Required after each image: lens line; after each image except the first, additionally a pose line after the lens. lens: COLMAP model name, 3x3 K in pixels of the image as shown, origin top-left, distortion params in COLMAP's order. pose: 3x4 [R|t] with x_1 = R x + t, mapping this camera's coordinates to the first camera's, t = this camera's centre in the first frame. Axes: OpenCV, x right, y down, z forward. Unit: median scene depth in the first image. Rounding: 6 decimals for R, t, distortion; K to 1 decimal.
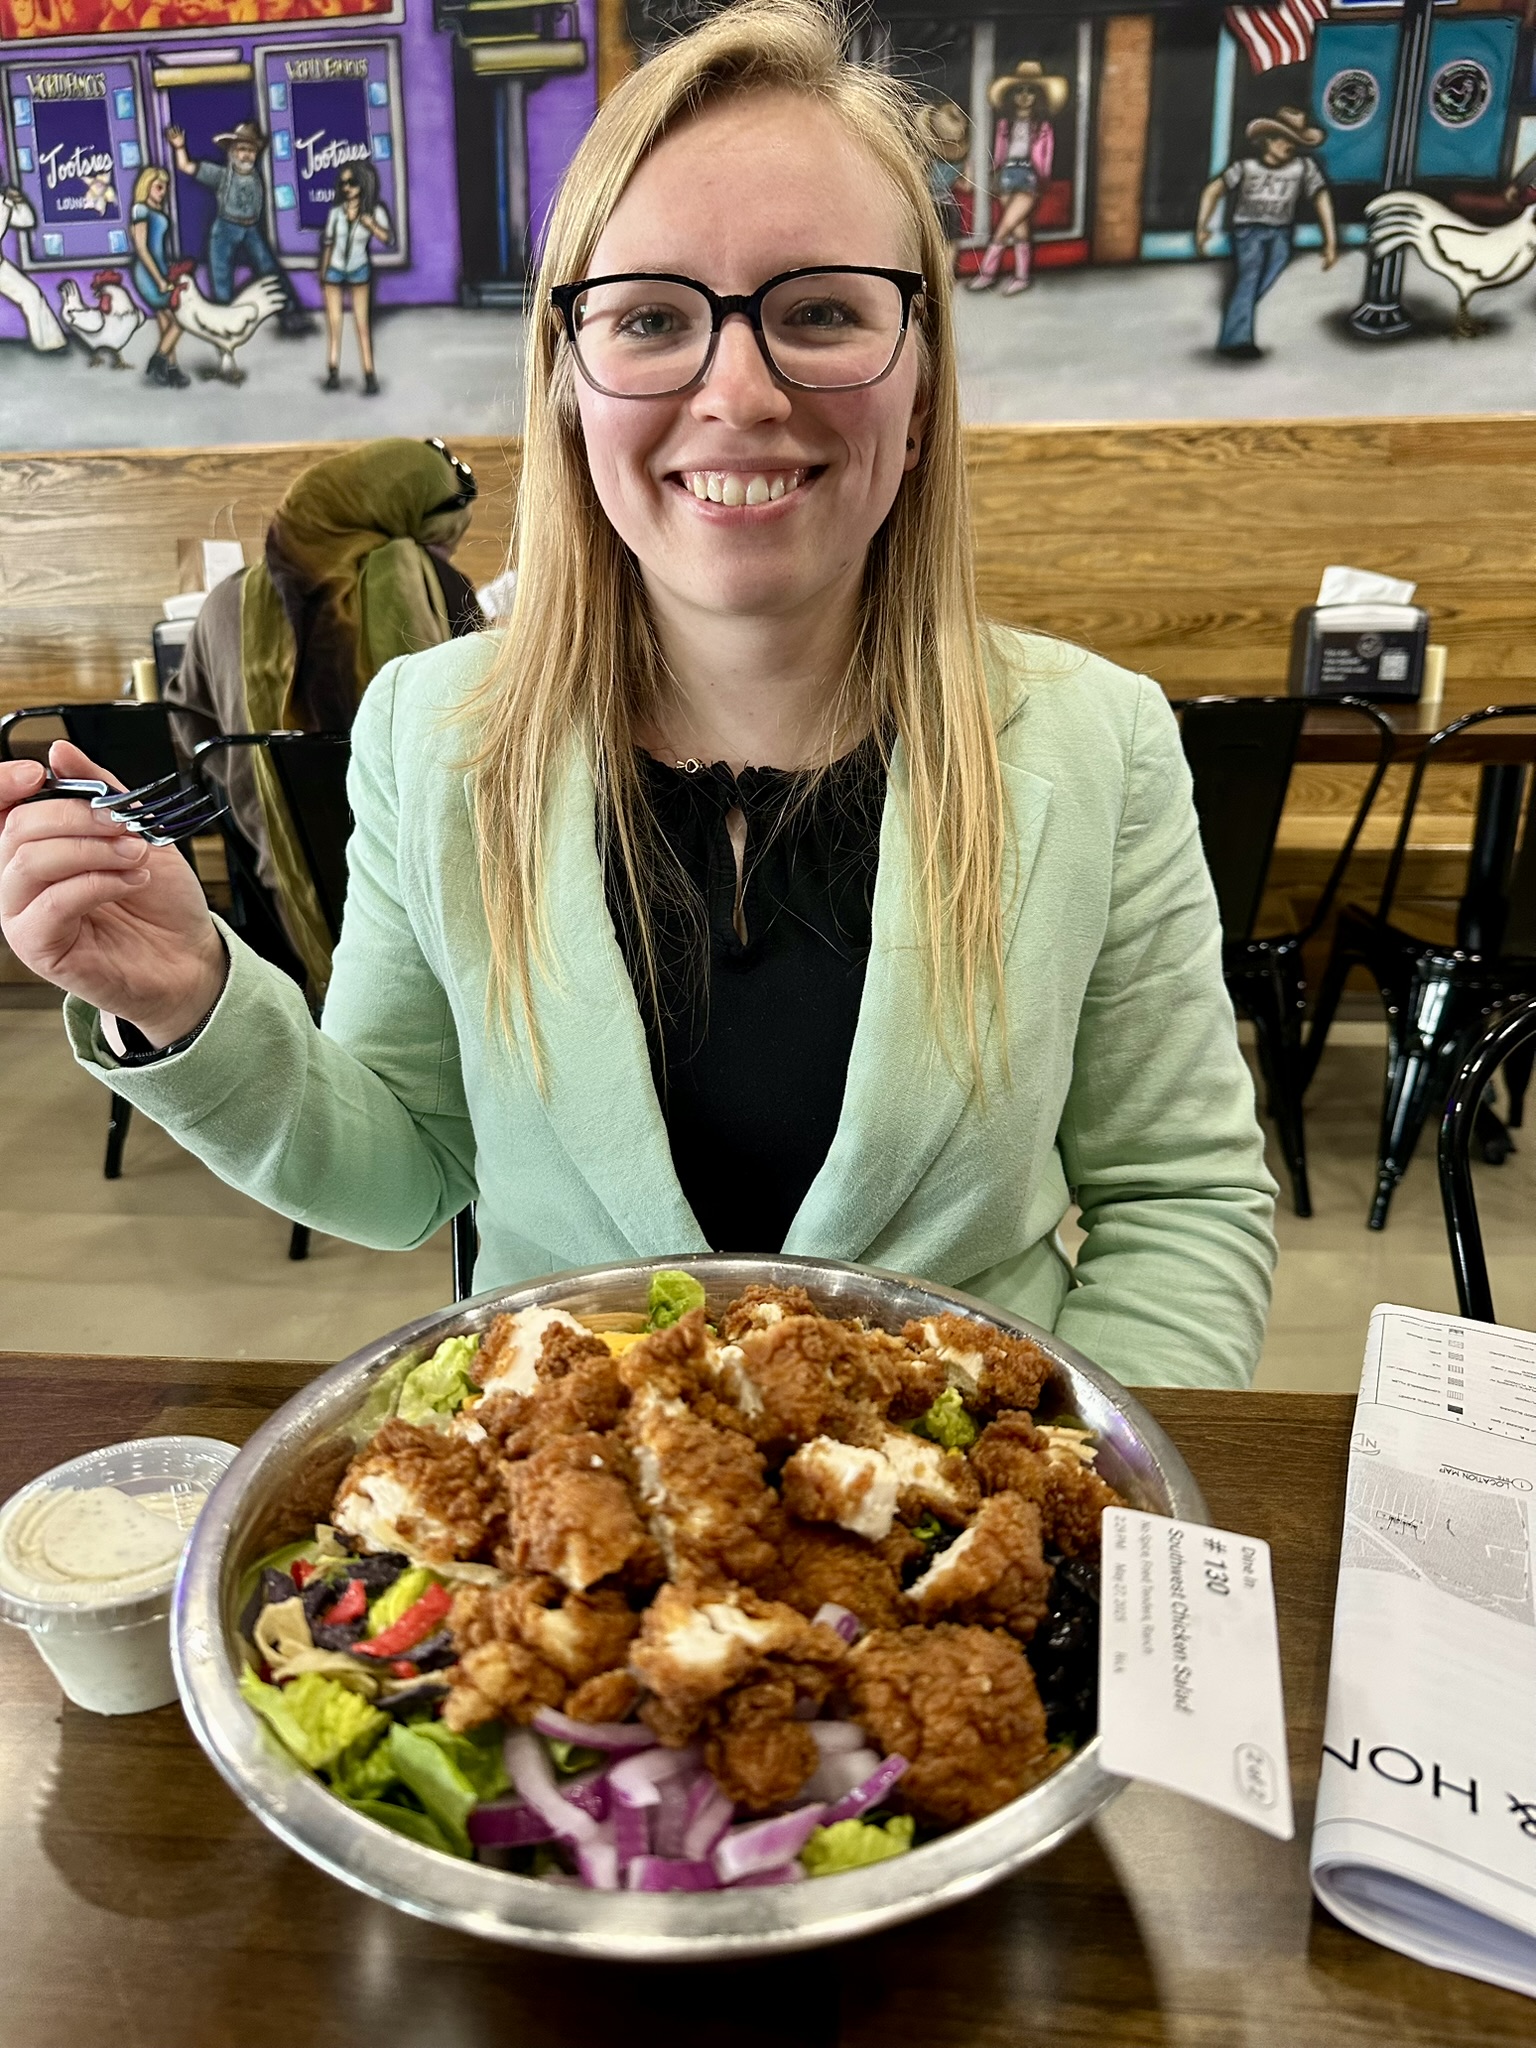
lens RADIAL K [[1425.1, 0, 768.0], [0, 1425.1, 1024.0], [0, 0, 1]] dist [0.079887, -0.142863]
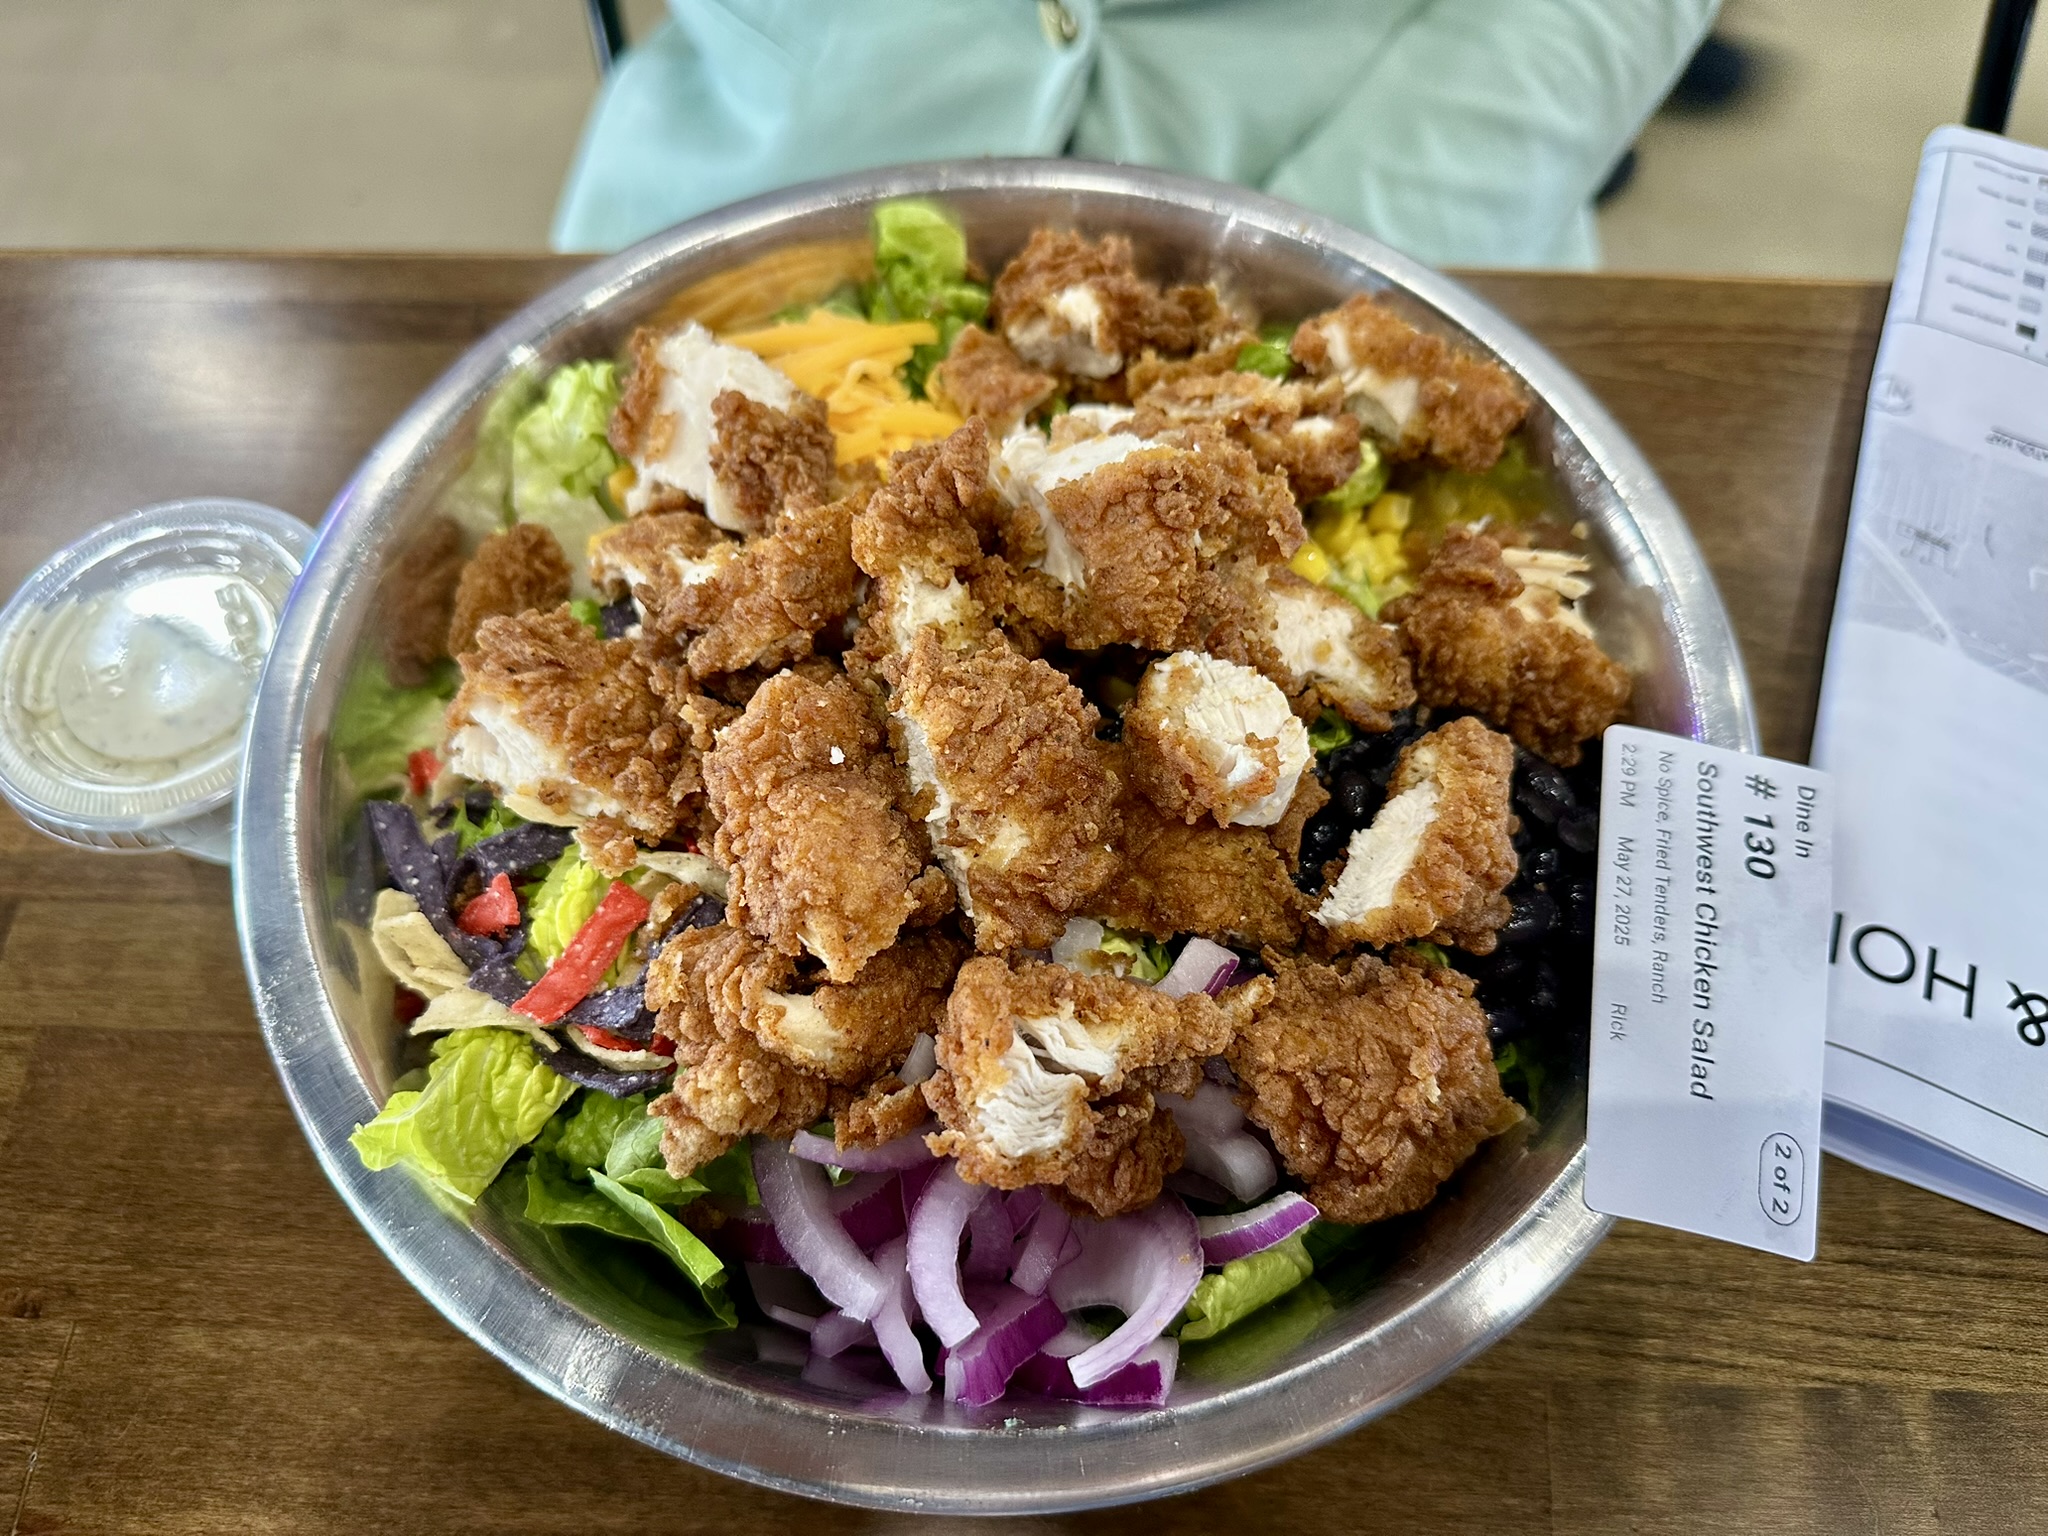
lens RADIAL K [[1425.1, 0, 1024.0], [0, 1425.1, 768.0], [0, 0, 1]] dist [0.079887, -0.142863]
pose [[0.999540, -0.029161, 0.008320, -0.041178], [0.014344, 0.696388, 0.717523, -0.131468], [-0.026718, -0.717073, 0.696486, 0.539434]]
